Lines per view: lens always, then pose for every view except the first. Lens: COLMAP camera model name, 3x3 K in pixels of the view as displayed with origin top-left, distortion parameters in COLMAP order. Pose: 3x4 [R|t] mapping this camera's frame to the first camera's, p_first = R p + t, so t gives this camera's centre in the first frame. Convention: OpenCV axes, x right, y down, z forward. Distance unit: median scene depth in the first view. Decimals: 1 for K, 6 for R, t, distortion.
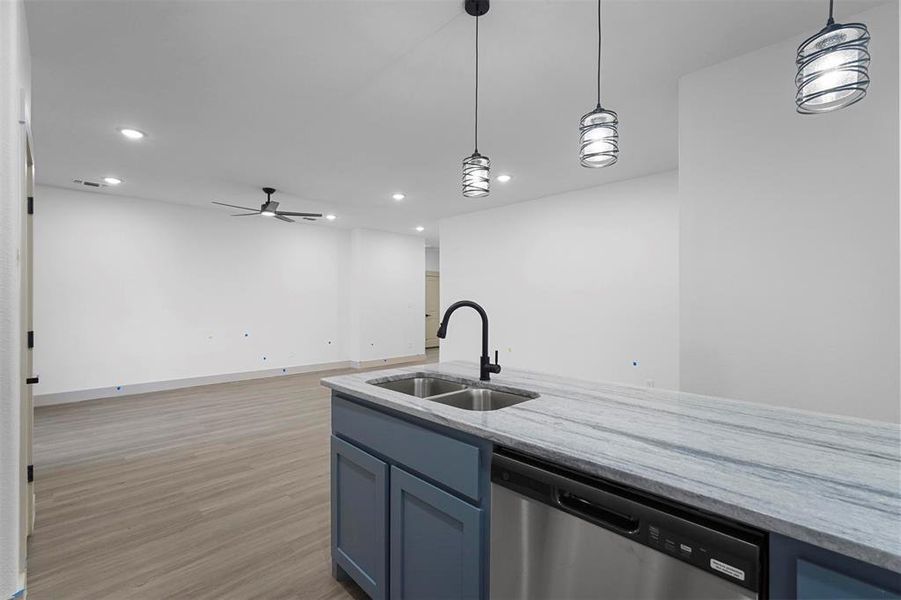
lens RADIAL K [[398.6, 0, 449.7], [0, 398.6, 302.0], [0, 0, 1]] dist [-0.011430, 0.005576]
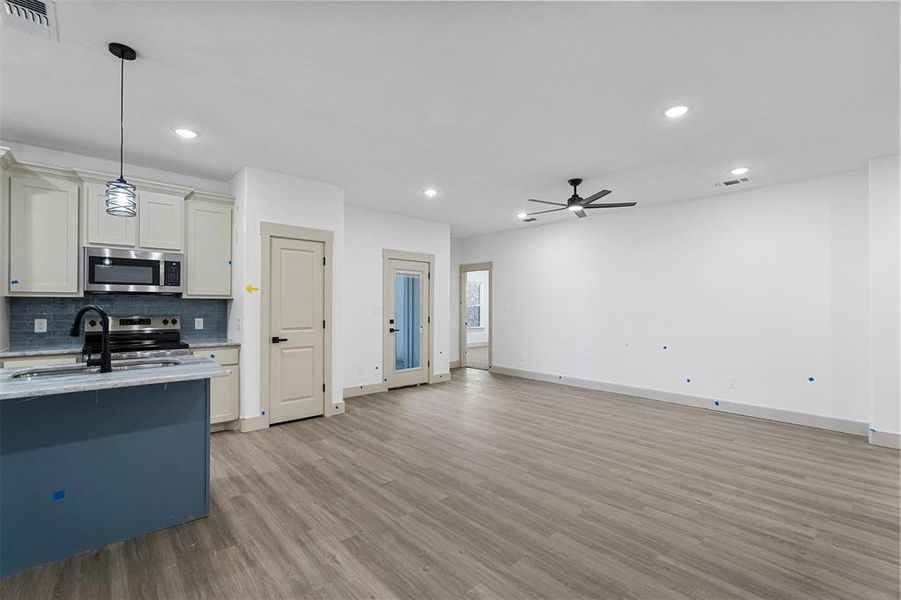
lens RADIAL K [[398.6, 0, 448.5], [0, 398.6, 302.0], [0, 0, 1]] dist [-0.011430, 0.005576]
pose [[-0.048683, -0.013623, -0.998721, 1.112765], [-0.001823, 0.999907, -0.013550, 0.003185], [0.998813, 0.001161, -0.048703, 1.901320]]
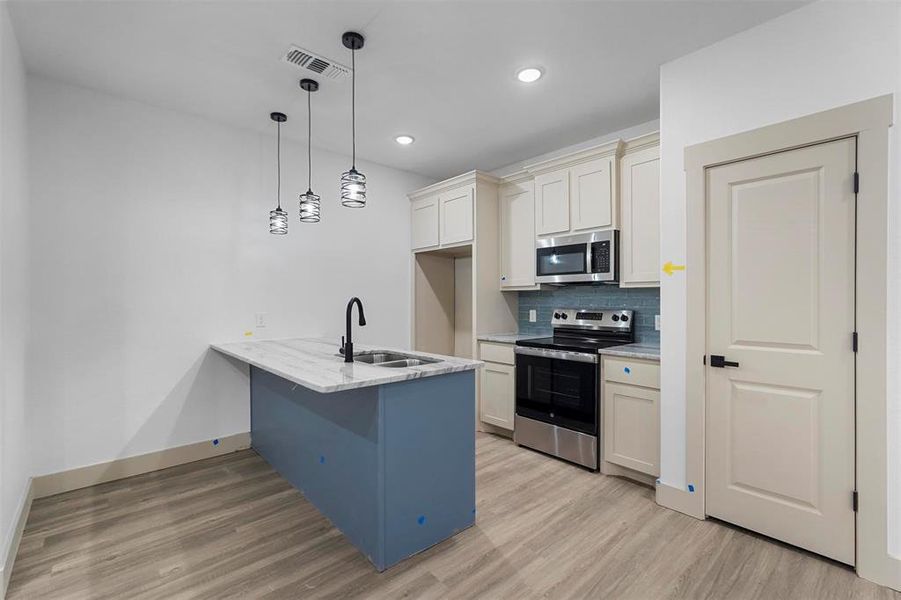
lens RADIAL K [[398.6, 0, 450.0], [0, 398.6, 300.9], [0, 0, 1]] dist [-0.011430, 0.005576]
pose [[-0.998829, -0.000924, 0.048380, -0.258843], [-0.000788, 0.999996, 0.002813, 0.006698], [-0.048383, 0.002771, -0.998825, 2.024239]]
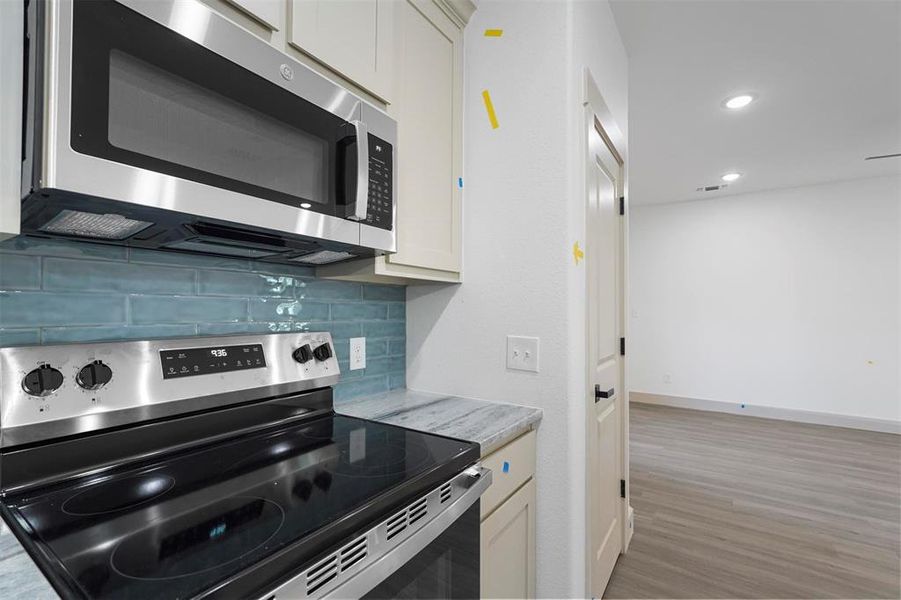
lens RADIAL K [[398.6, 0, 450.7], [0, 398.6, 301.6], [0, 0, 1]] dist [-0.011430, 0.005576]
pose [[0.205992, -0.021608, -0.978315, -0.228467], [-0.006486, 0.999704, -0.023446, 0.014432], [0.978532, 0.011175, 0.205791, 0.433357]]
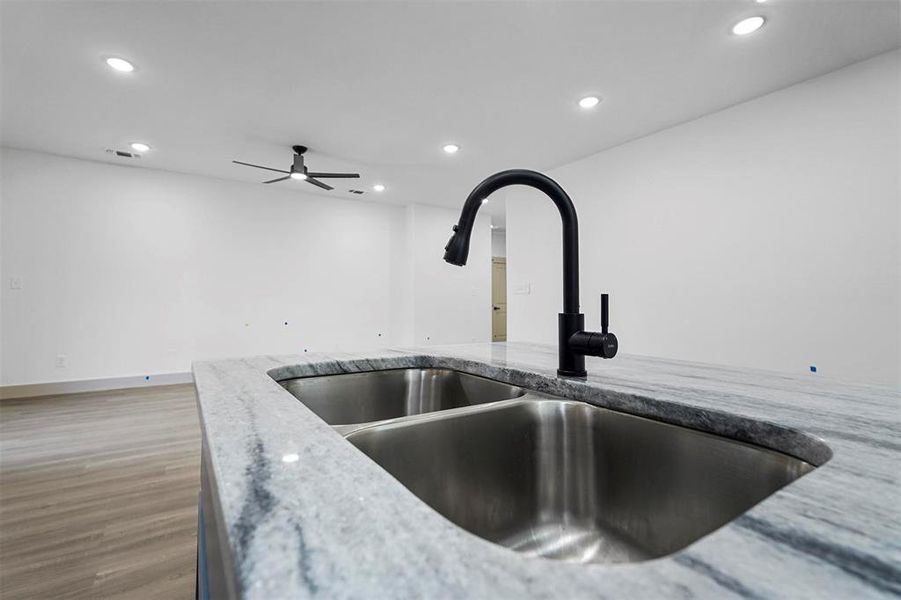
lens RADIAL K [[410.0, 0, 442.6], [0, 410.0, 277.4], [0, 0, 1]] dist [-0.008320, 0.004177]
pose [[0.980283, -0.009337, -0.197377, 0.041942], [-0.002768, 0.998136, -0.060965, 0.115812], [0.197579, 0.060309, 0.978430, 0.542778]]
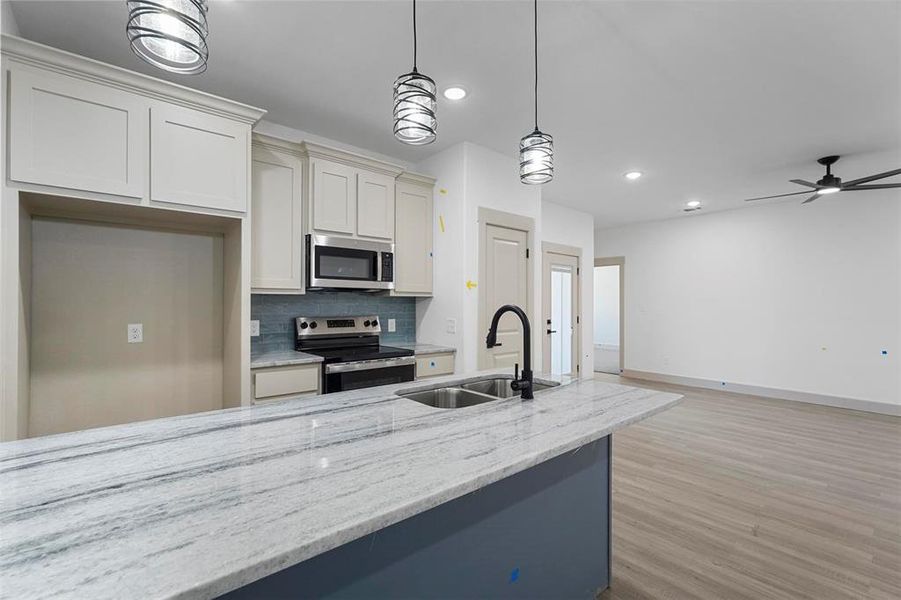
lens RADIAL K [[395.8, 0, 445.5], [0, 395.8, 304.1], [0, 0, 1]] dist [-0.011703, 0.003985]
pose [[-0.076871, -0.002330, -0.997038, 0.864006], [-0.002888, 0.999994, -0.002114, -0.001981], [0.997037, 0.002717, -0.076878, 0.820999]]
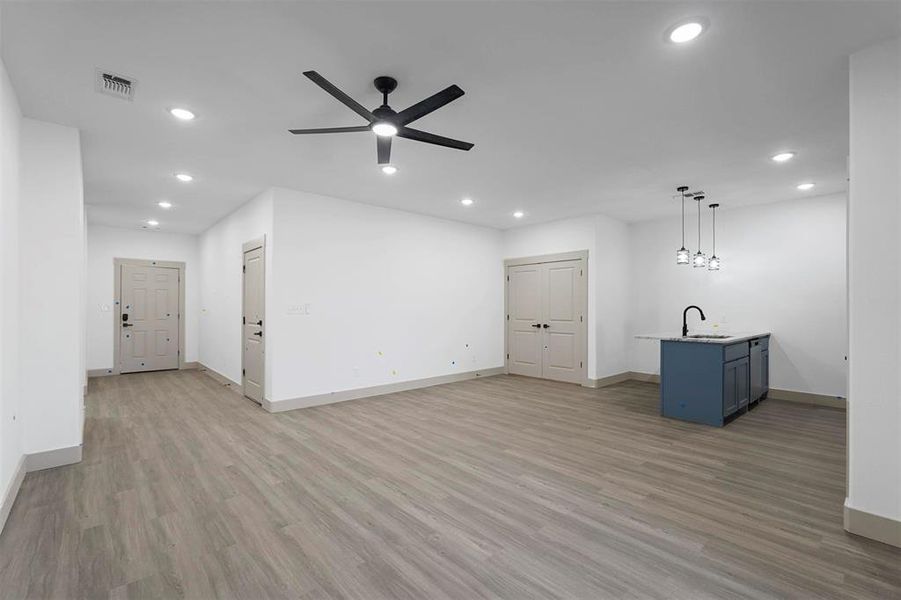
lens RADIAL K [[398.6, 0, 450.8], [0, 398.6, 304.9], [0, 0, 1]] dist [-0.011430, 0.005576]
pose [[0.043843, 0.000215, 0.999038, -2.394669], [-0.004545, 0.999990, -0.000016, 0.001289], [-0.999028, -0.004540, 0.043844, 2.234169]]
